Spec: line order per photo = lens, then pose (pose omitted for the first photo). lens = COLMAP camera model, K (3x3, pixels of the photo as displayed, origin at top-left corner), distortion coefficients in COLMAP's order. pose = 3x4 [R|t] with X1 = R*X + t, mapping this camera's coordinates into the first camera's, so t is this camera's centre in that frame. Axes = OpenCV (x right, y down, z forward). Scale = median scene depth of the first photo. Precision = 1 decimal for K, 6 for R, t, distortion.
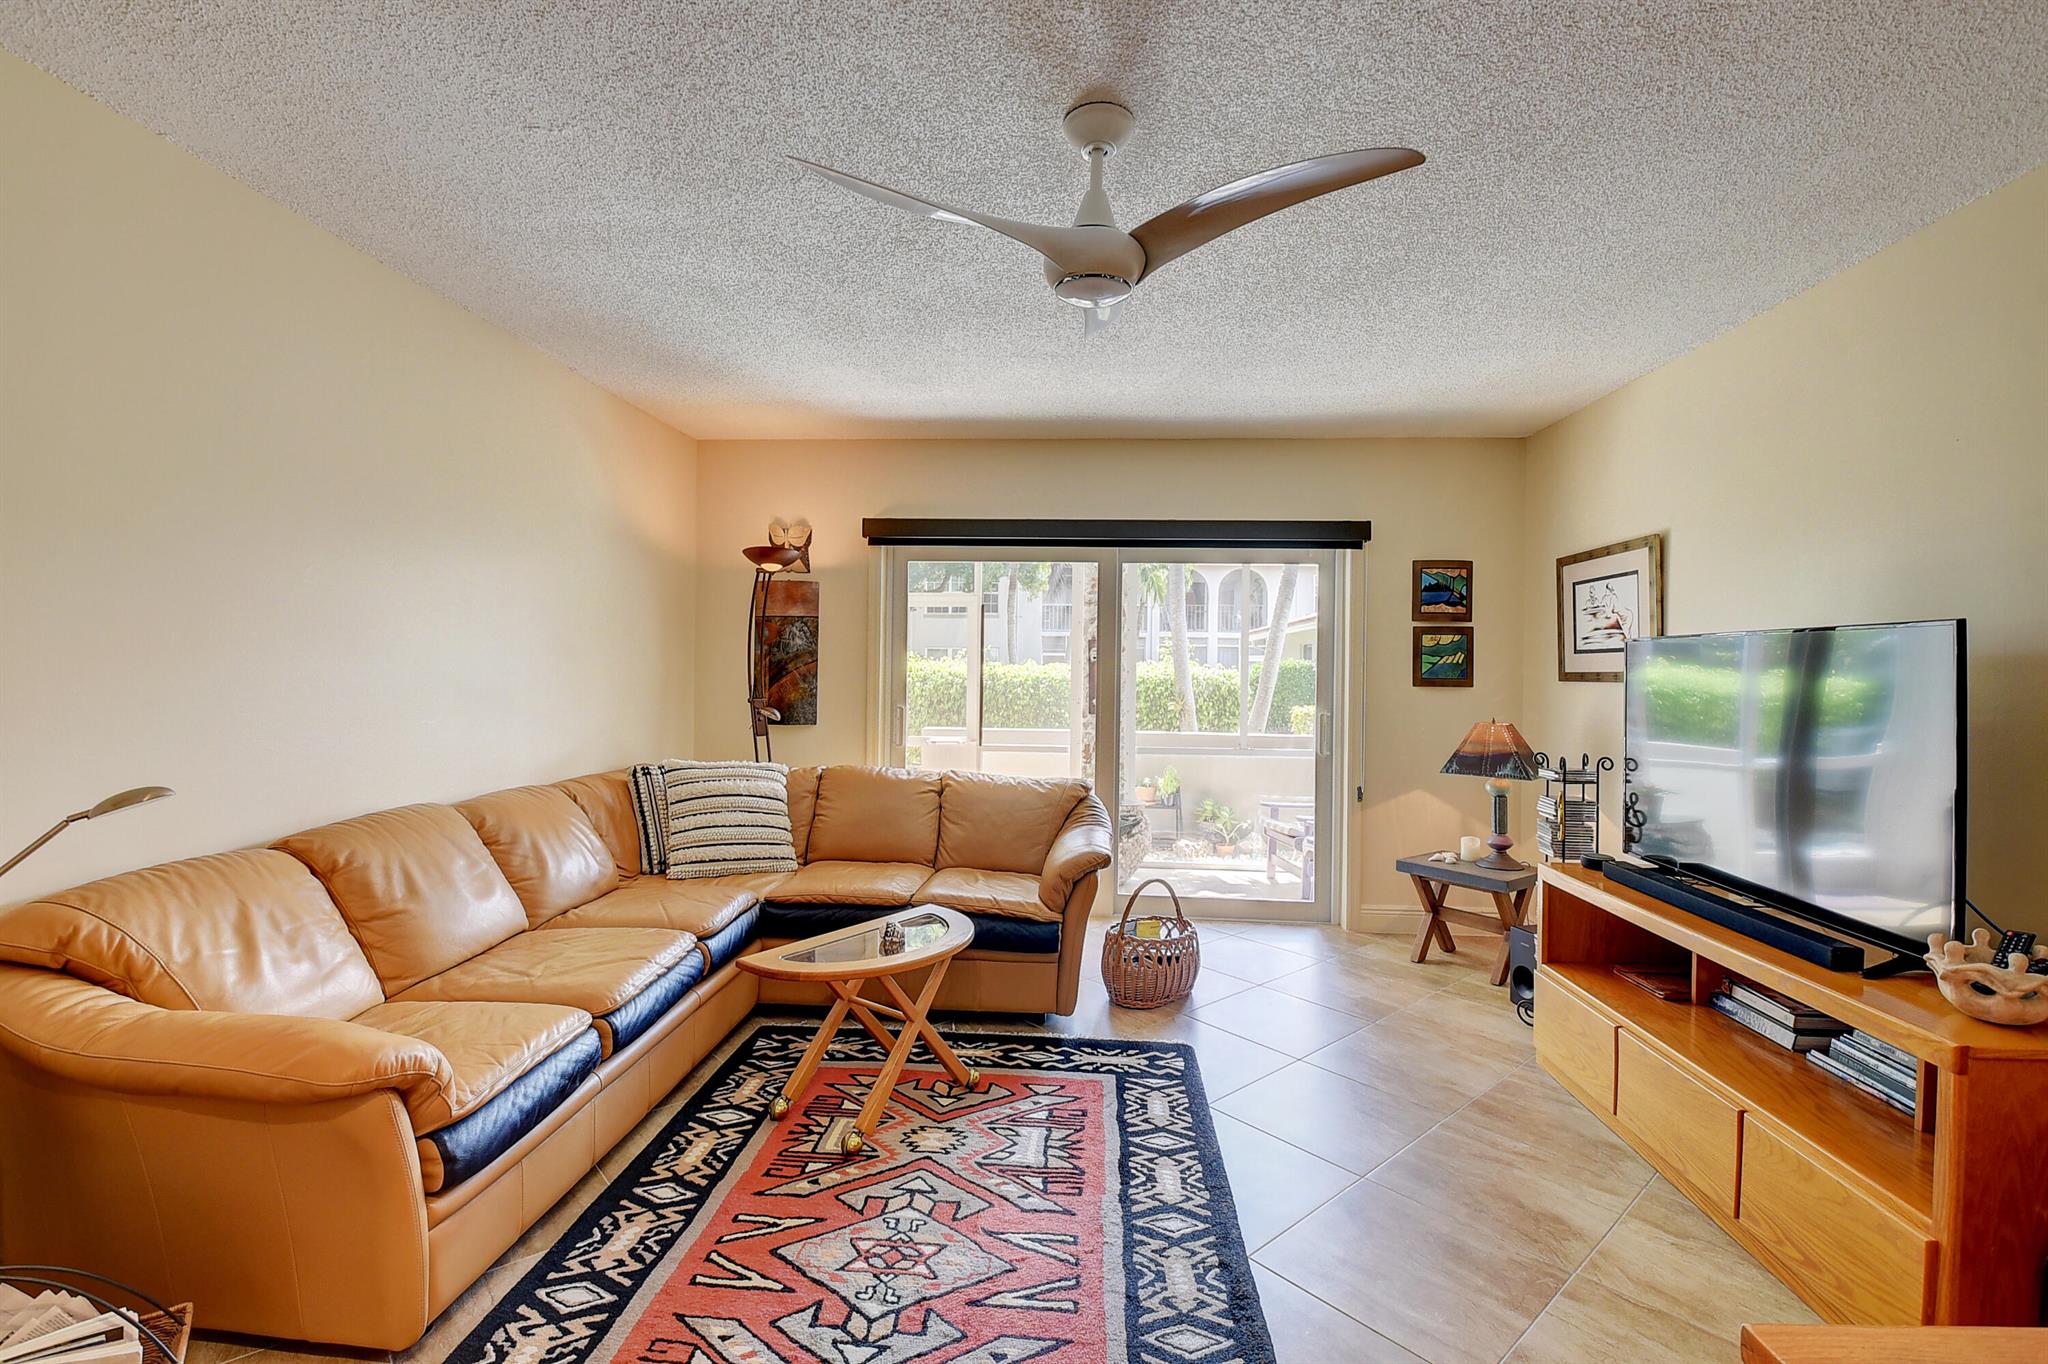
lens RADIAL K [[907.6, 0, 1018.0], [0, 907.6, 658.3], [0, 0, 1]] dist [0.001046, -0.014324]
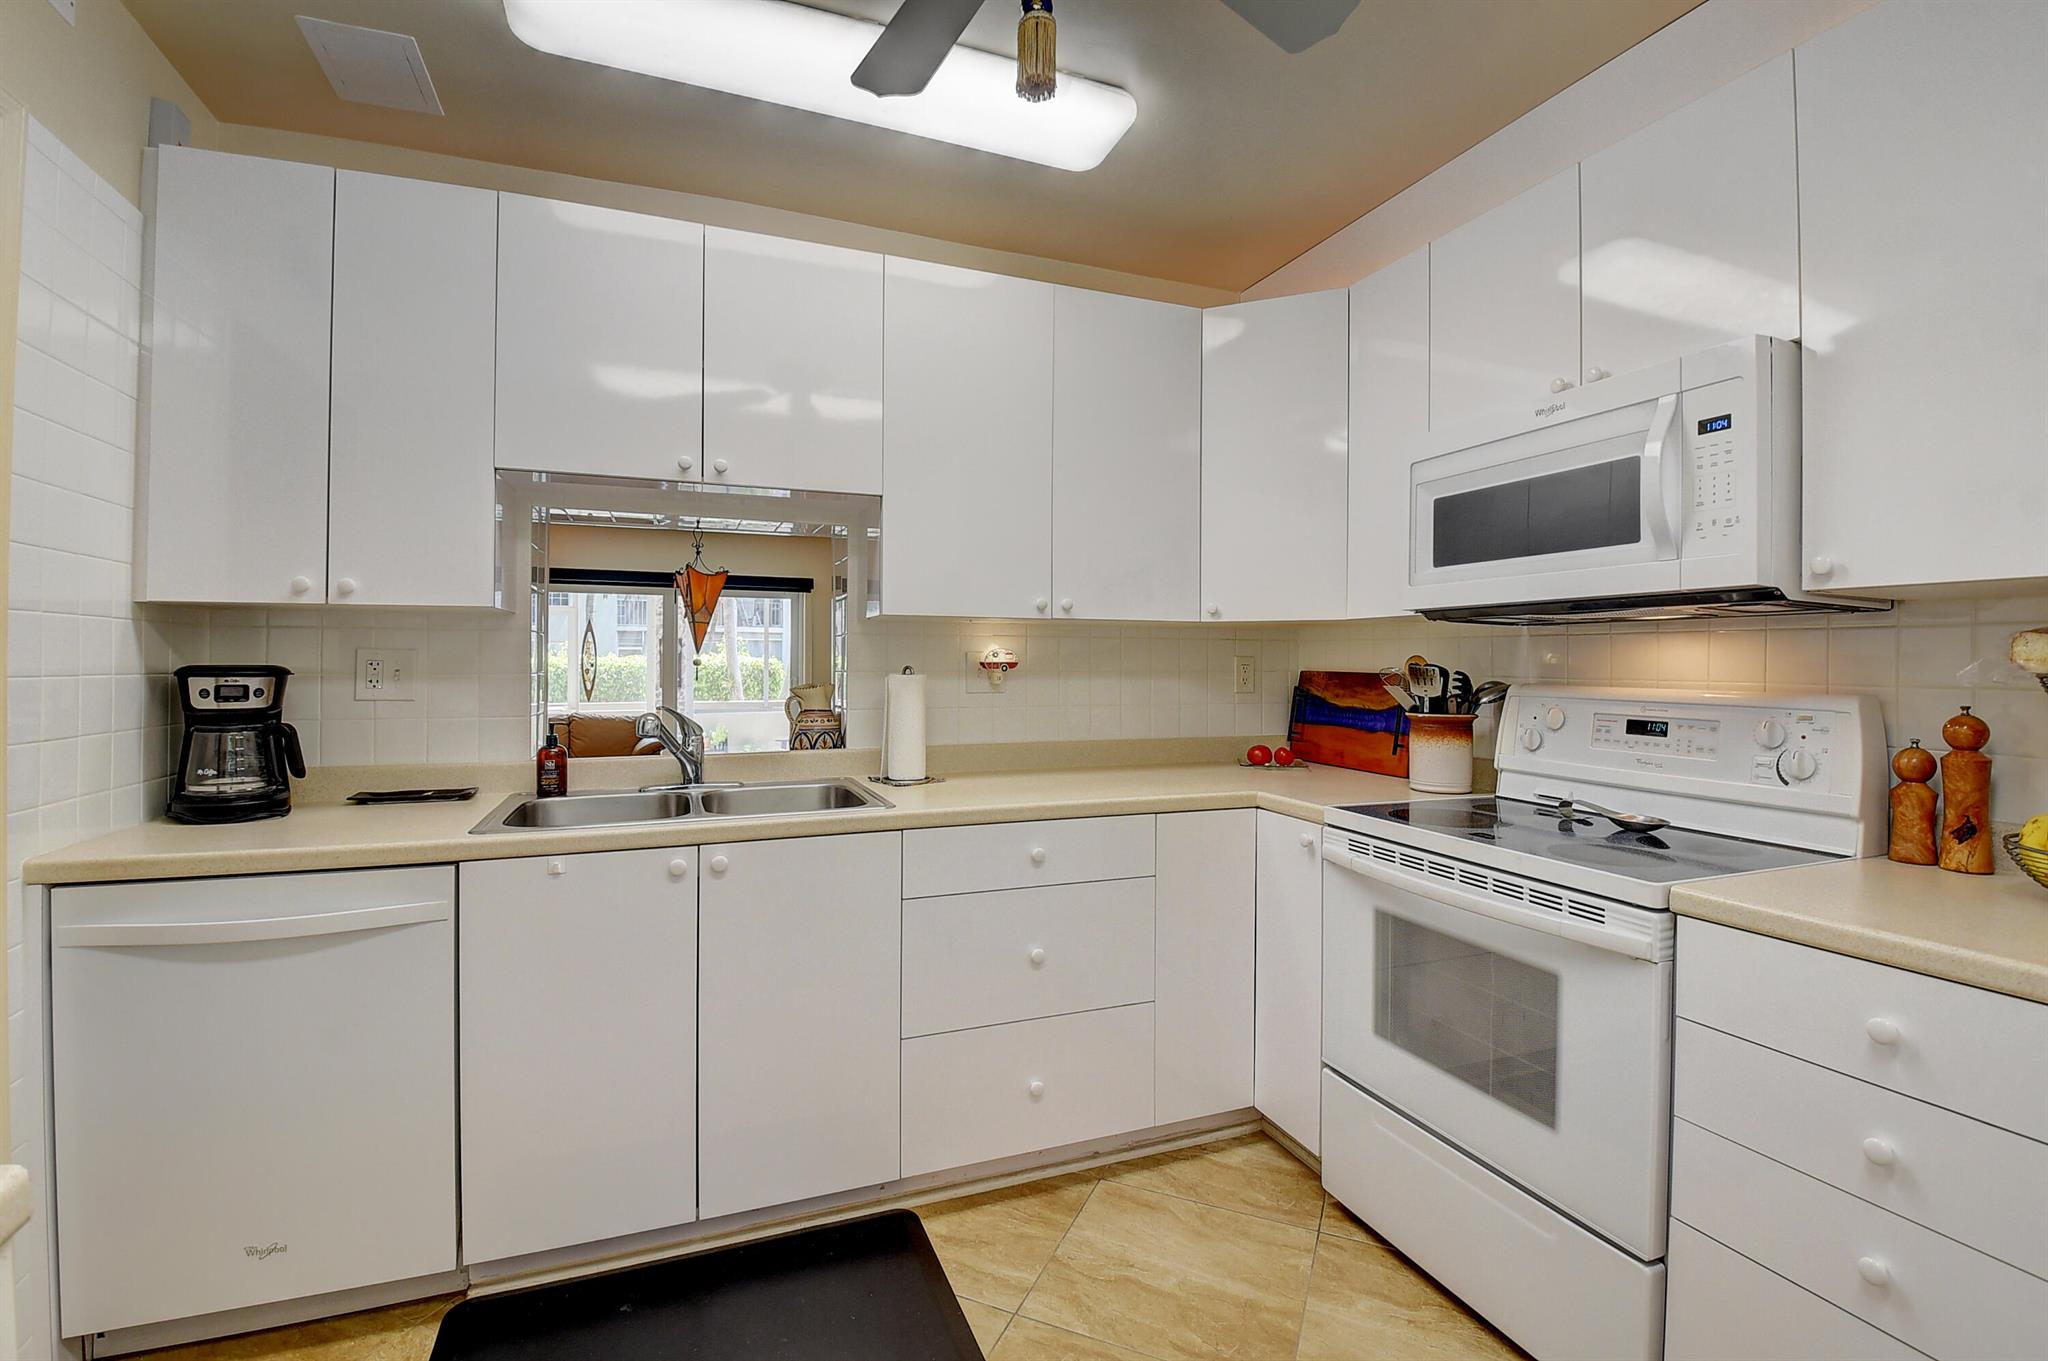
lens RADIAL K [[907.6, 0, 1011.3], [0, 907.6, 648.7], [0, 0, 1]] dist [0.001046, -0.014324]
pose [[0.903460, -0.009572, 0.428565, -0.091082], [0.010862, 0.999941, -0.000563, 0.007892], [-0.428534, 0.005163, 0.903511, -1.355690]]
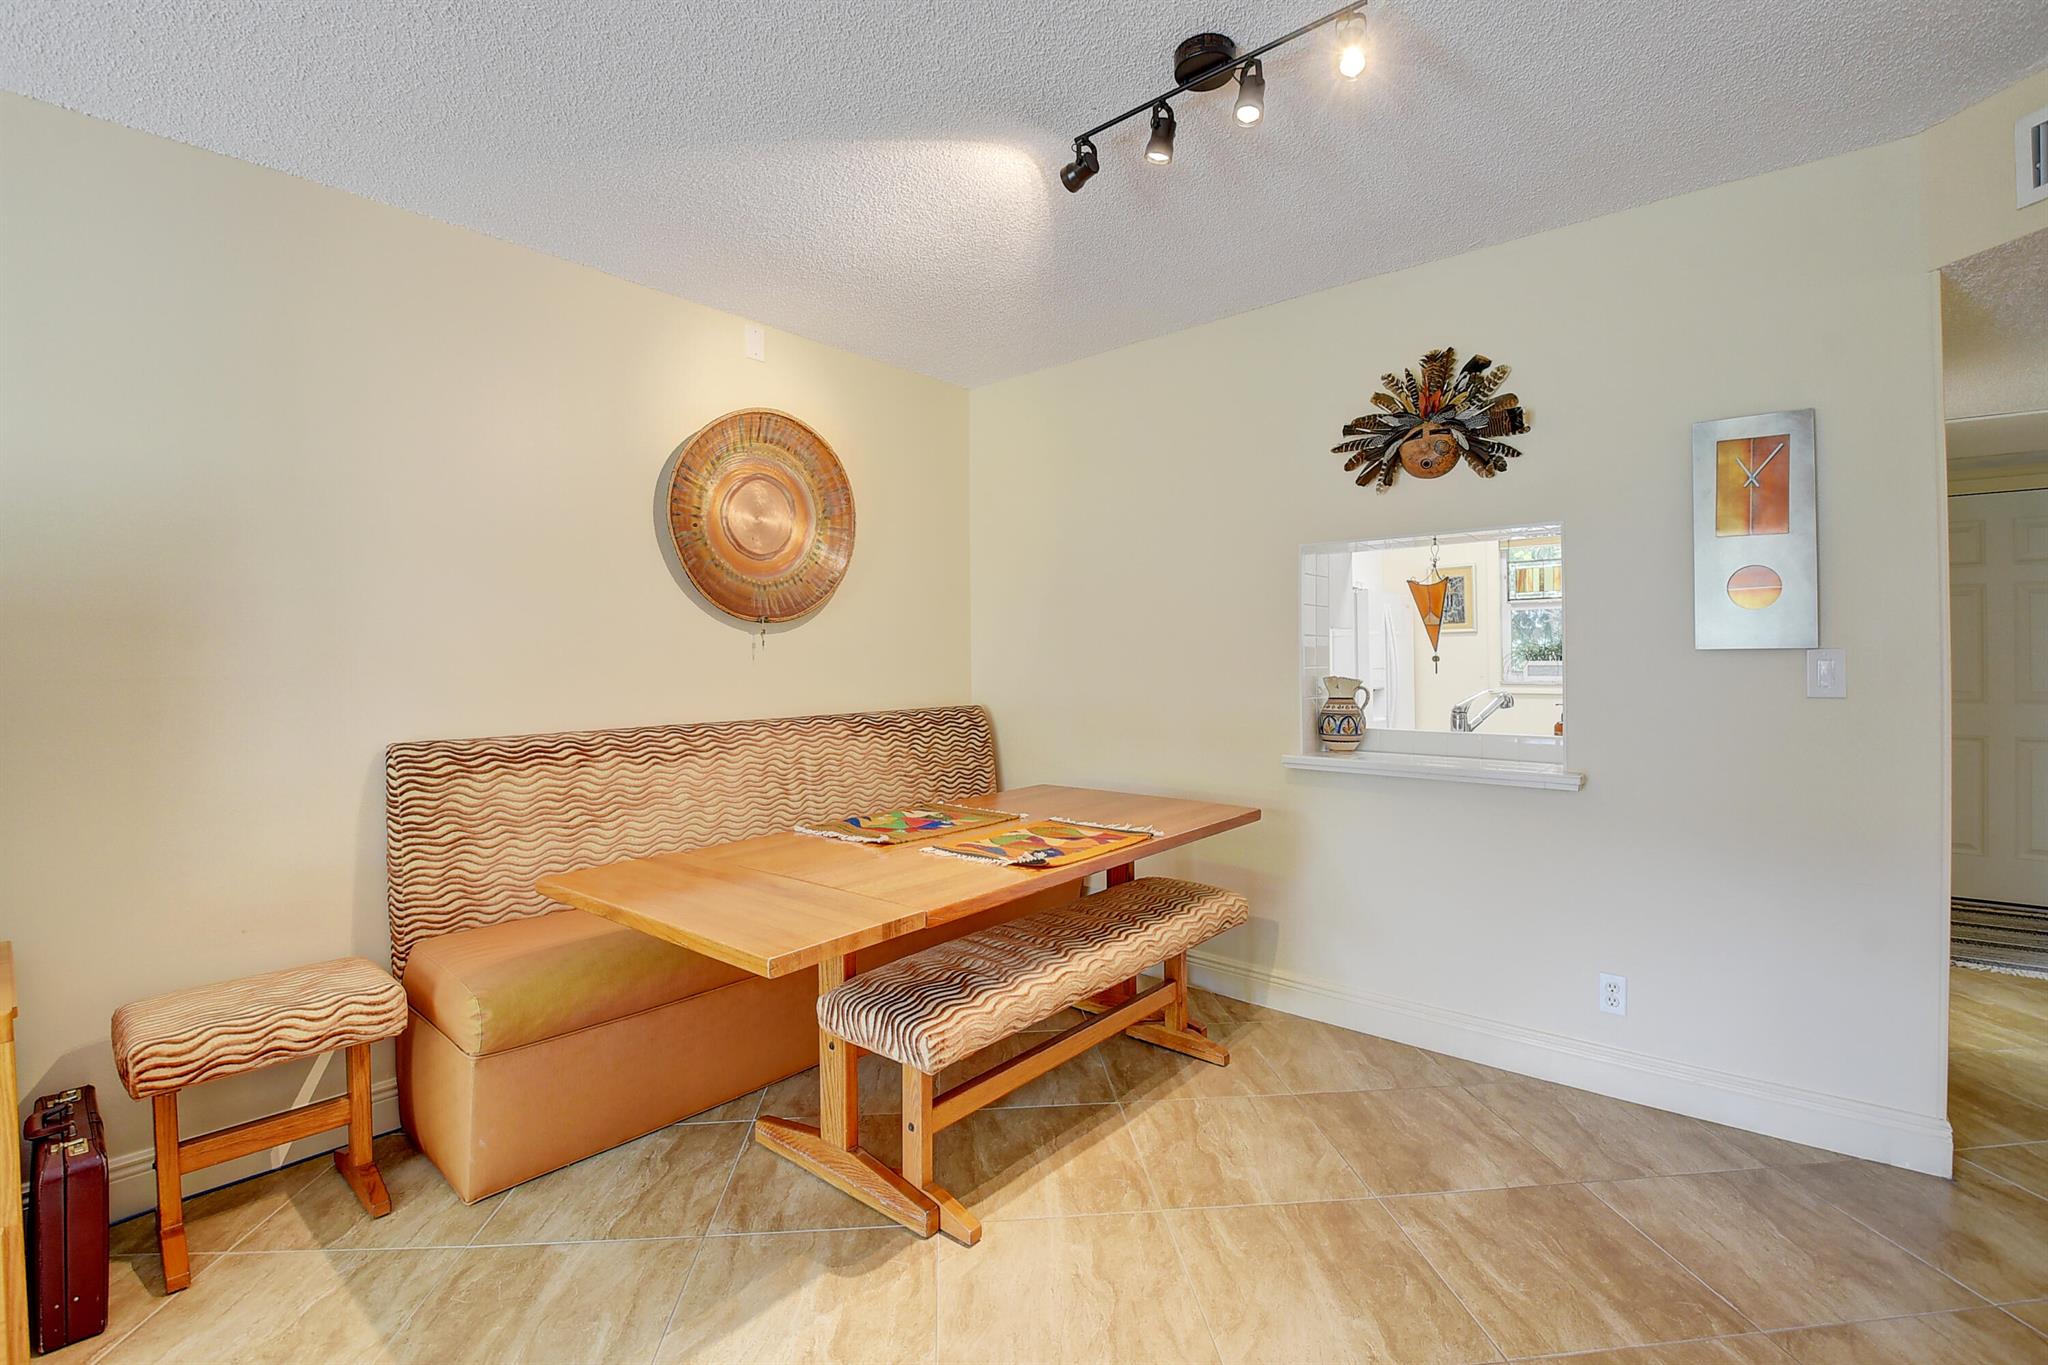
lens RADIAL K [[907.6, 0, 1015.0], [0, 907.6, 652.0], [0, 0, 1]] dist [0.001046, -0.014324]
pose [[-0.809764, -0.012001, 0.586633, -0.179670], [-0.013075, 0.999912, 0.002408, 0.014538], [-0.586610, -0.005721, -0.809849, 0.572885]]
